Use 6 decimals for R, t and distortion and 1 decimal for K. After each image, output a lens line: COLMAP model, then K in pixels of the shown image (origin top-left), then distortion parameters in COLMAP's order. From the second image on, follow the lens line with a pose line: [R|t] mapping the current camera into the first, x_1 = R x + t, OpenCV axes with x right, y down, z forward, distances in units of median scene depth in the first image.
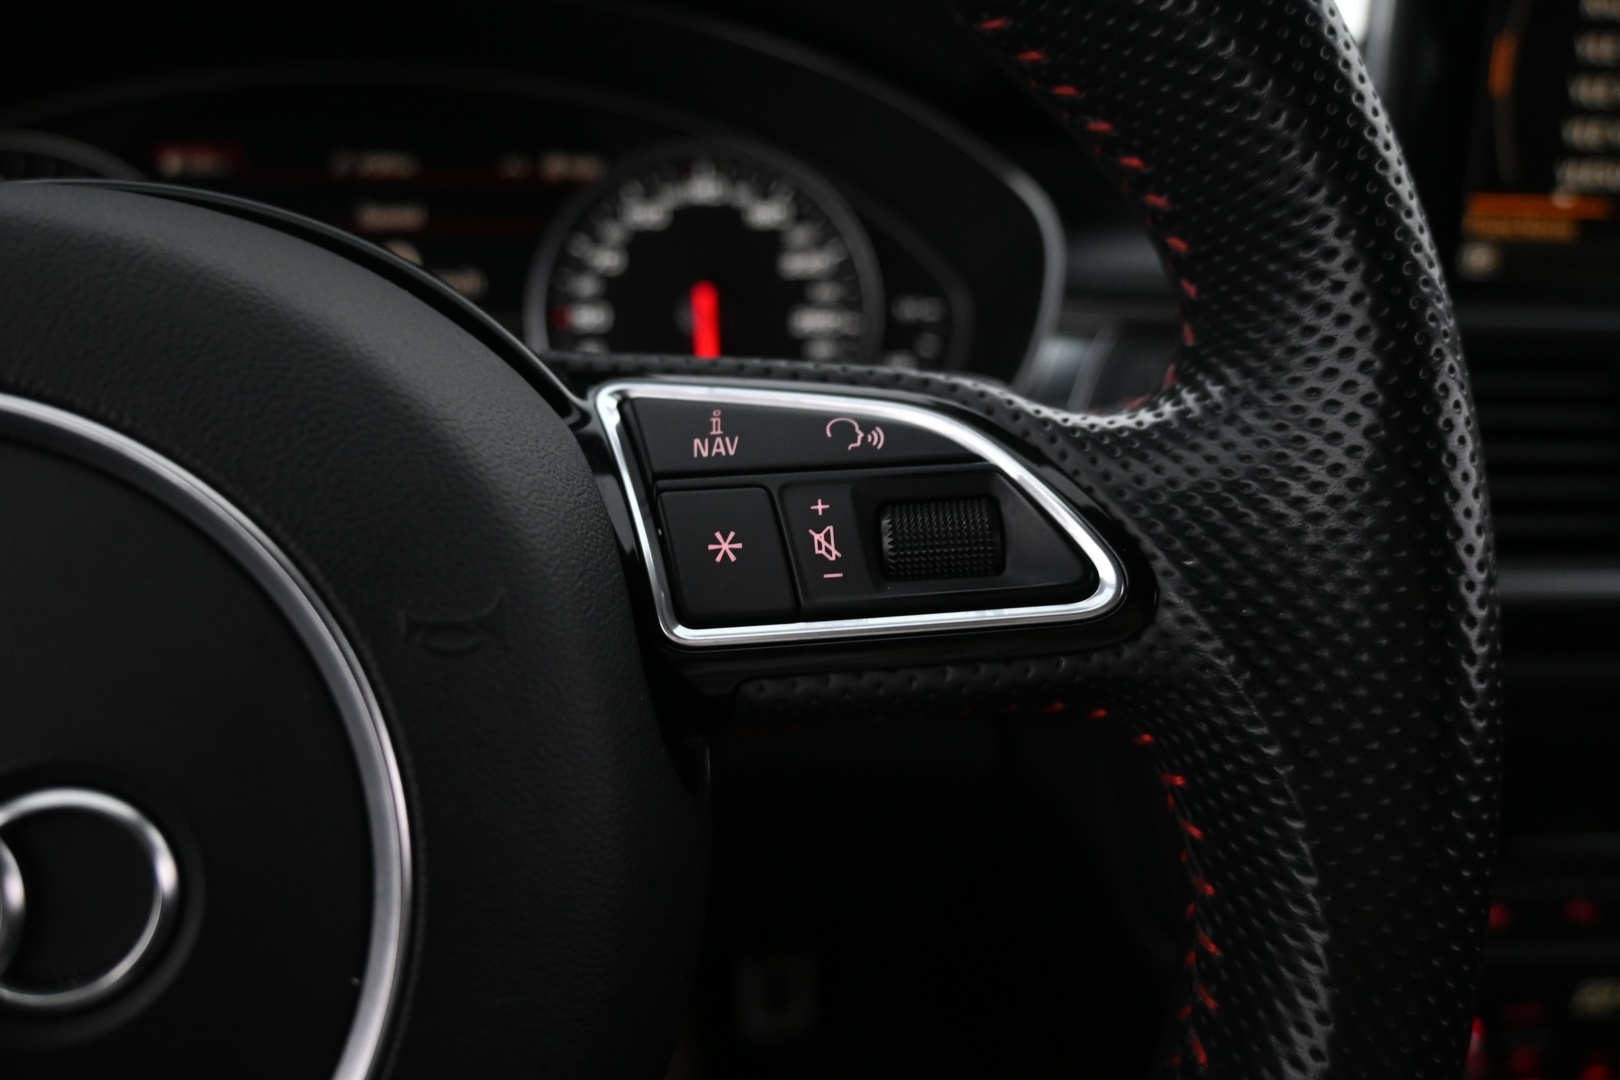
lens RADIAL K [[1194.1, 0, 819.2], [0, 1194.1, 546.8], [0, 0, 1]] dist [-0.012061, -0.000302]
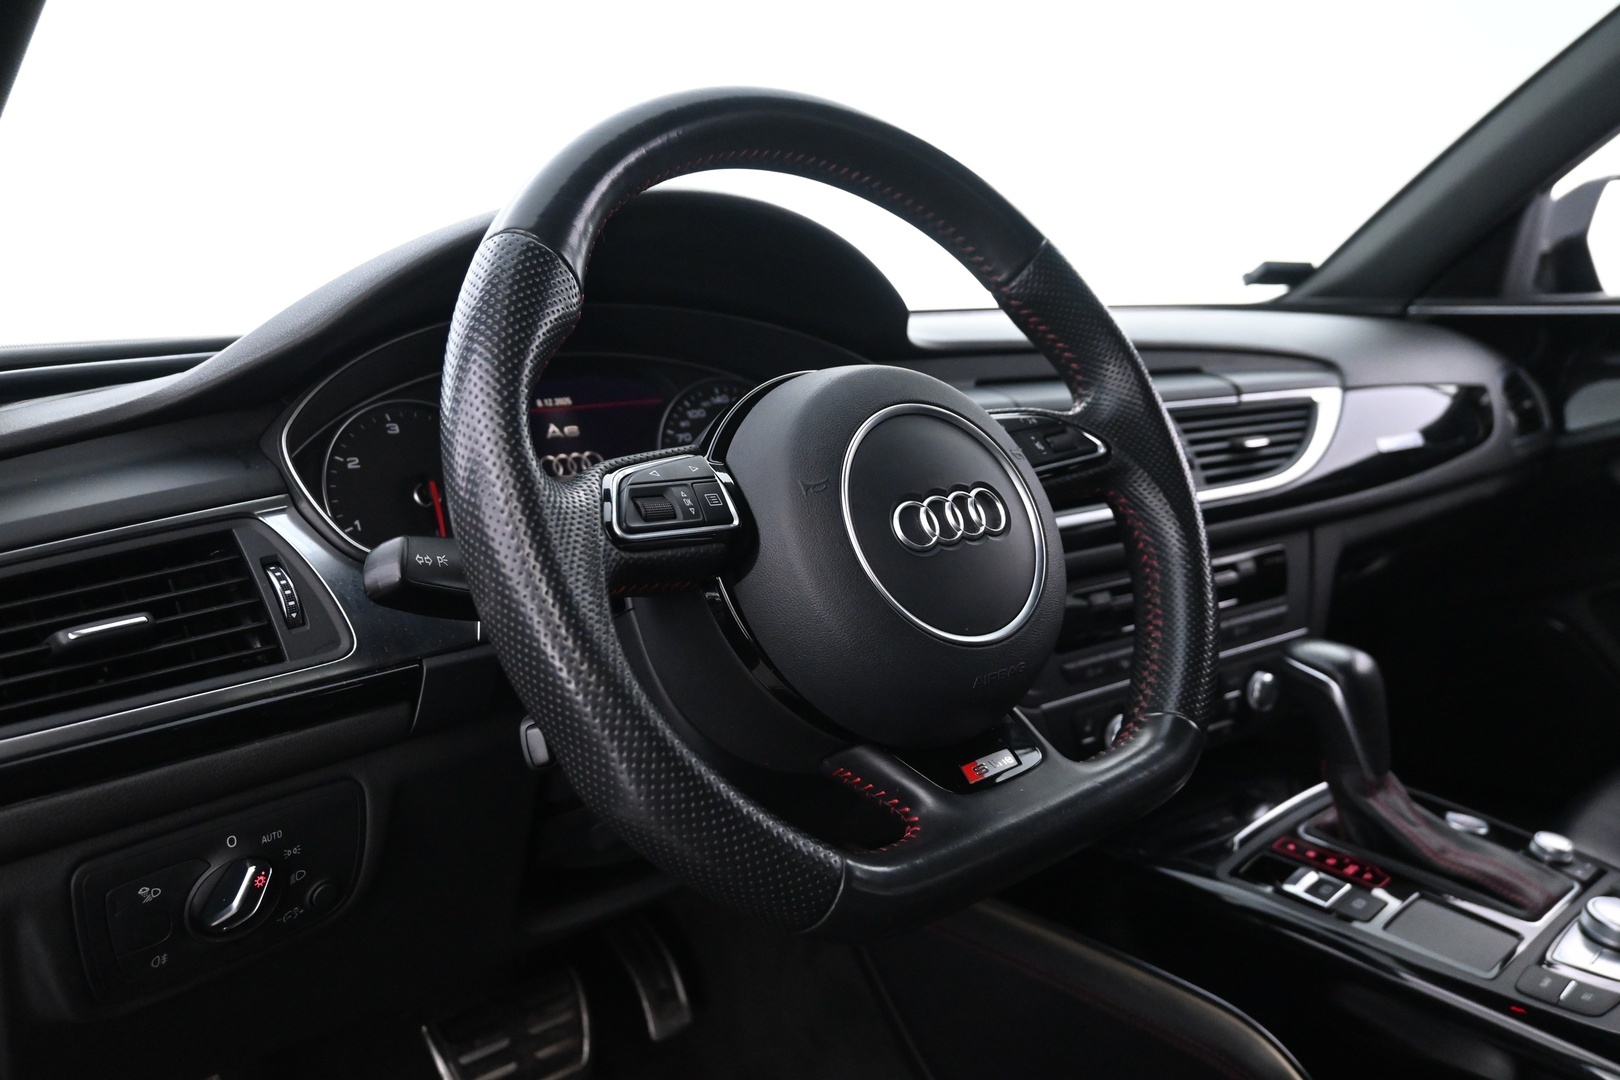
lens RADIAL K [[1194.1, 0, 818.3], [0, 1194.1, 541.0], [0, 0, 1]] dist [-0.012061, -0.000302]
pose [[0.859679, -0.149803, 0.488377, -2.247583], [0.249885, 0.957164, -0.146271, 0.599144], [-0.445544, 0.247784, 0.860287, -1.681351]]
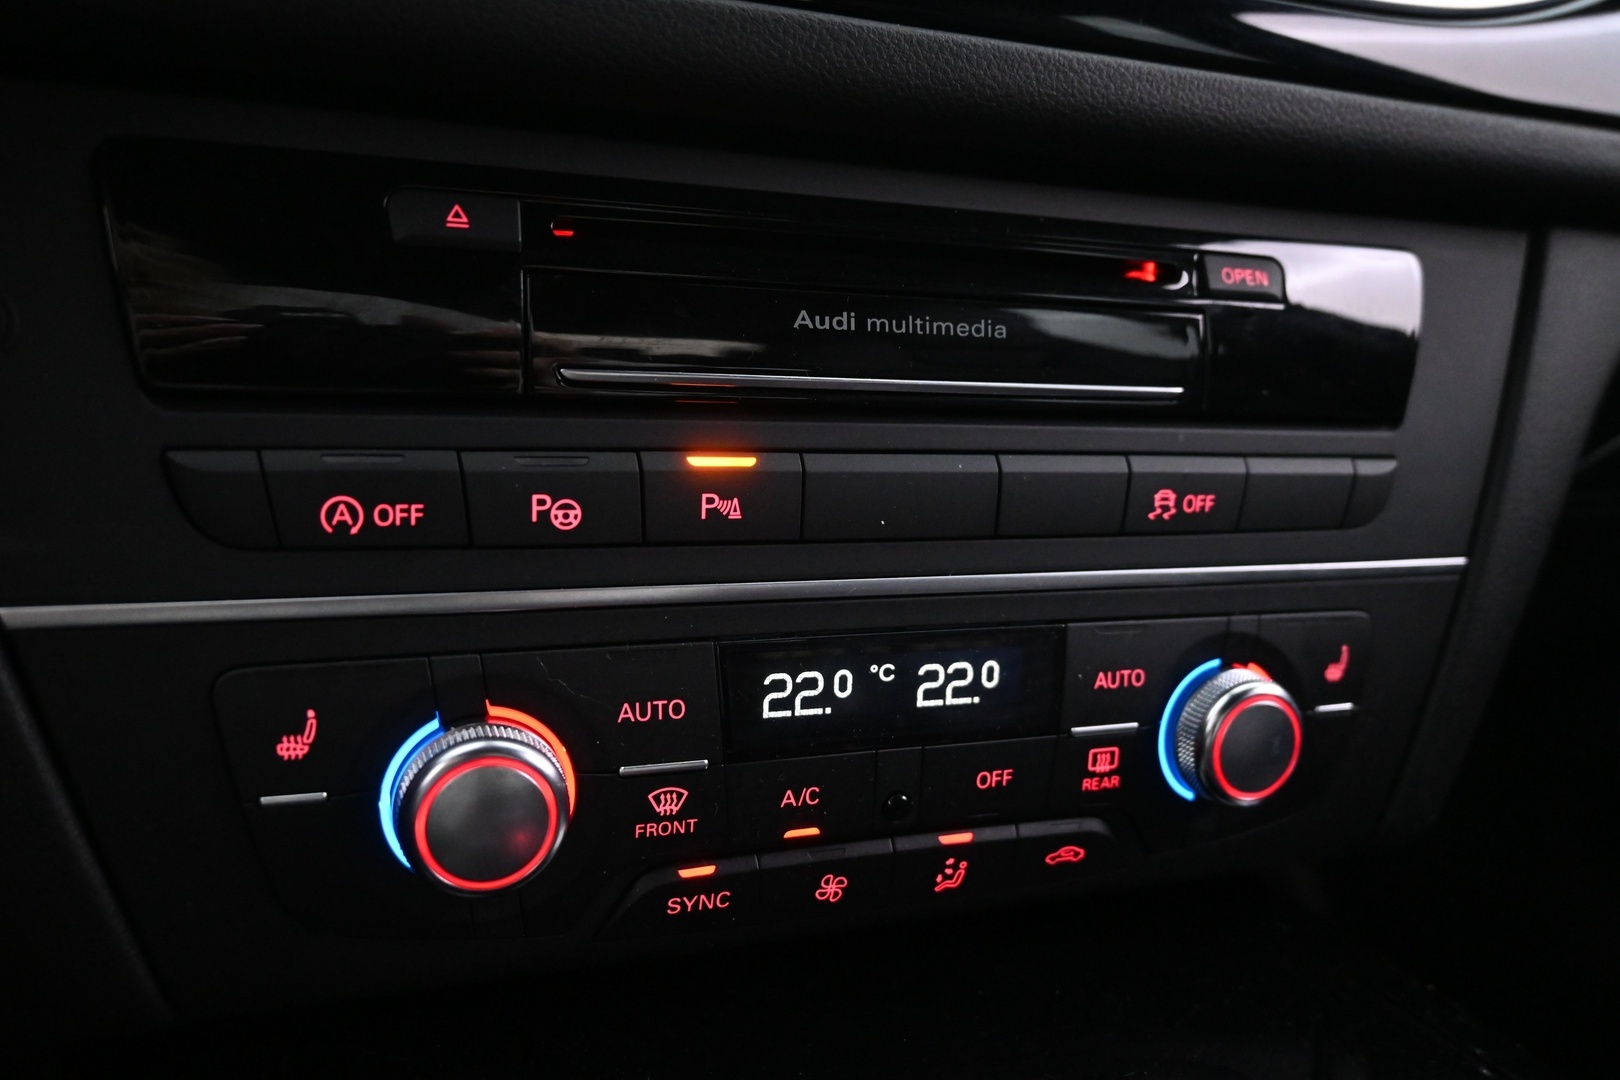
lens RADIAL K [[1194.1, 0, 805.4], [0, 1194.1, 539.2], [0, 0, 1]] dist [-0.012061, -0.000302]
pose [[0.953361, -0.029530, 0.300385, 1.107907], [0.082472, 0.982817, -0.165131, 0.926657], [-0.290347, 0.182203, 0.939415, 0.981680]]
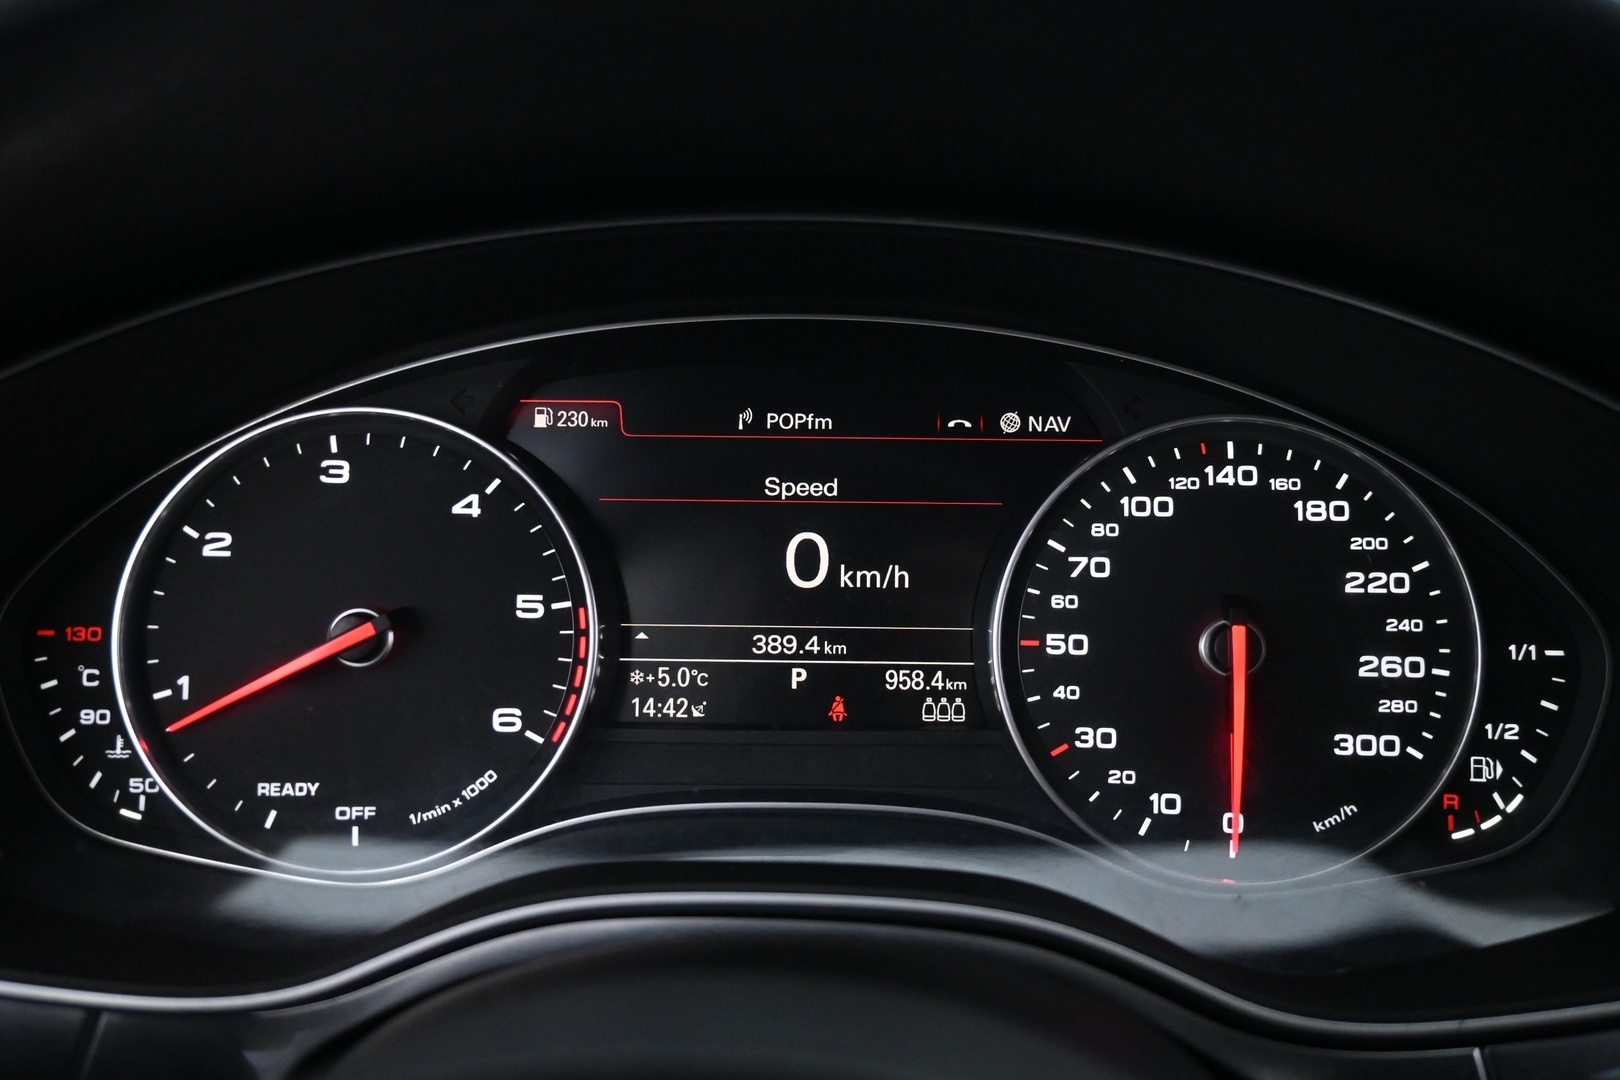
lens RADIAL K [[1194.1, 0, 813.2], [0, 1194.1, 538.4], [0, 0, 1]] dist [-0.012061, -0.000302]
pose [[0.983598, 0.041630, -0.175504, -0.512182], [-0.048051, 0.998316, -0.032495, -0.528607], [0.173855, 0.040395, 0.983942, 0.557810]]
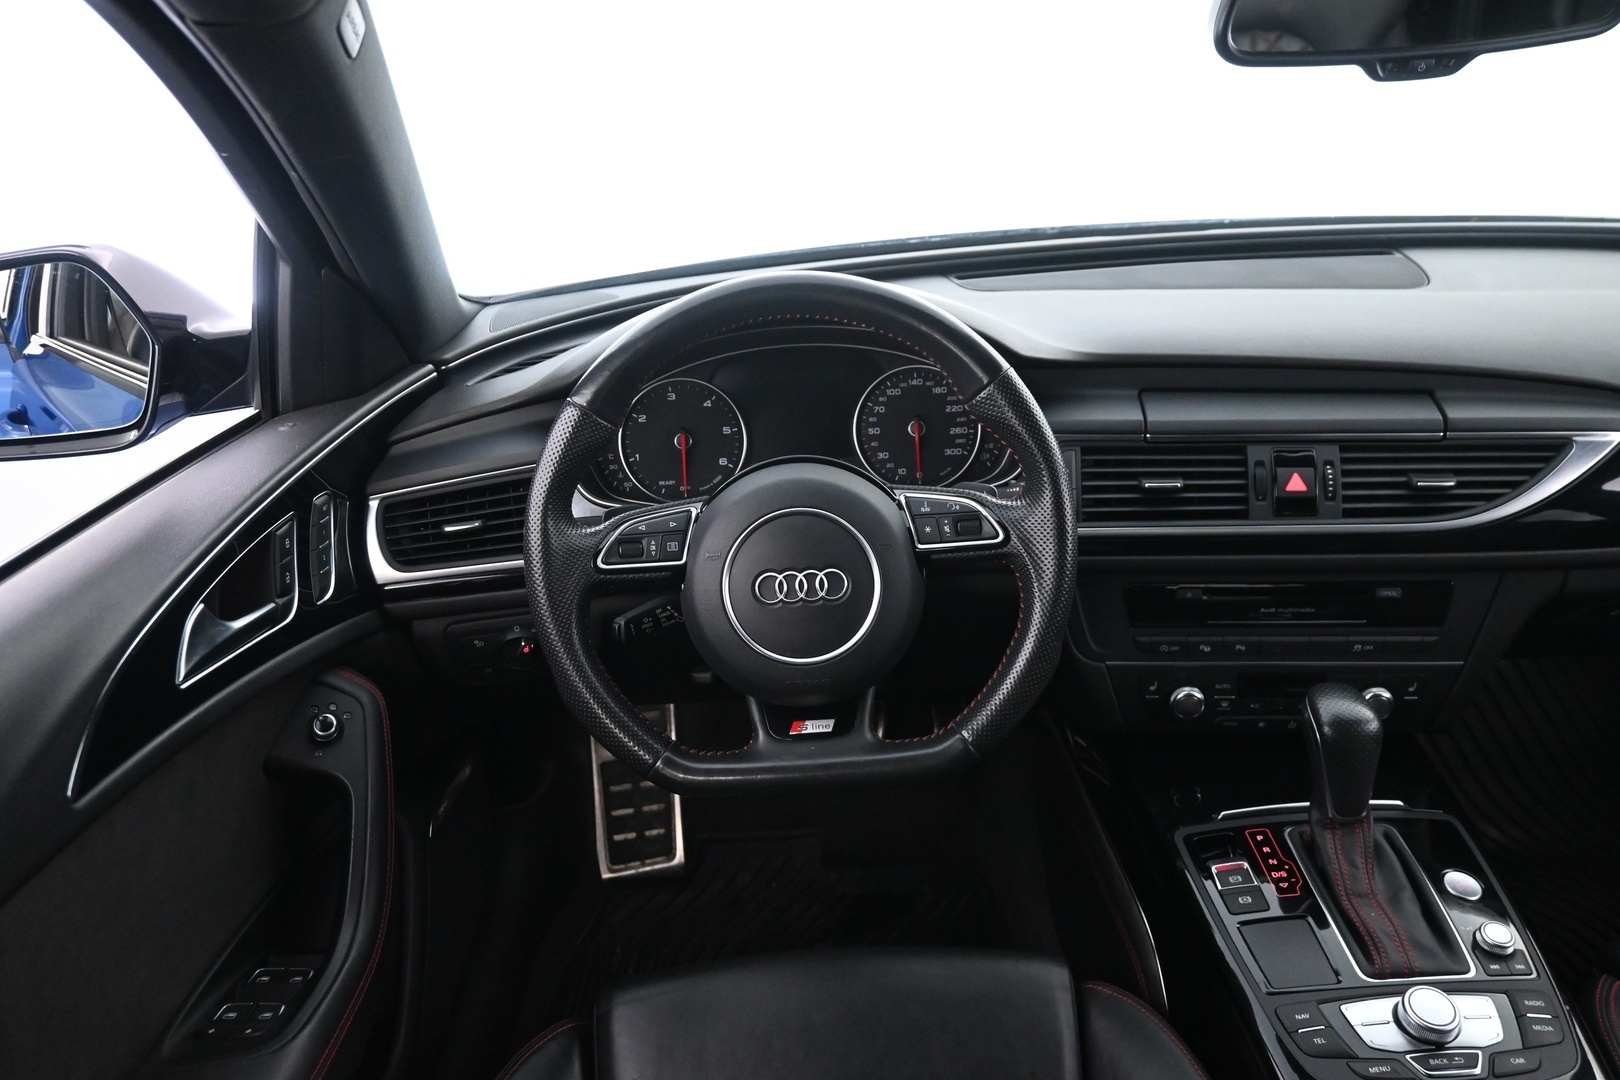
lens RADIAL K [[1194.1, 0, 816.5], [0, 1194.1, 536.0], [0, 0, 1]] dist [-0.012061, -0.000302]
pose [[0.987249, -0.007011, -0.159031, 0.256851], [0.016683, 0.998085, 0.059569, -0.275058], [0.158309, -0.061462, 0.985475, -4.013304]]
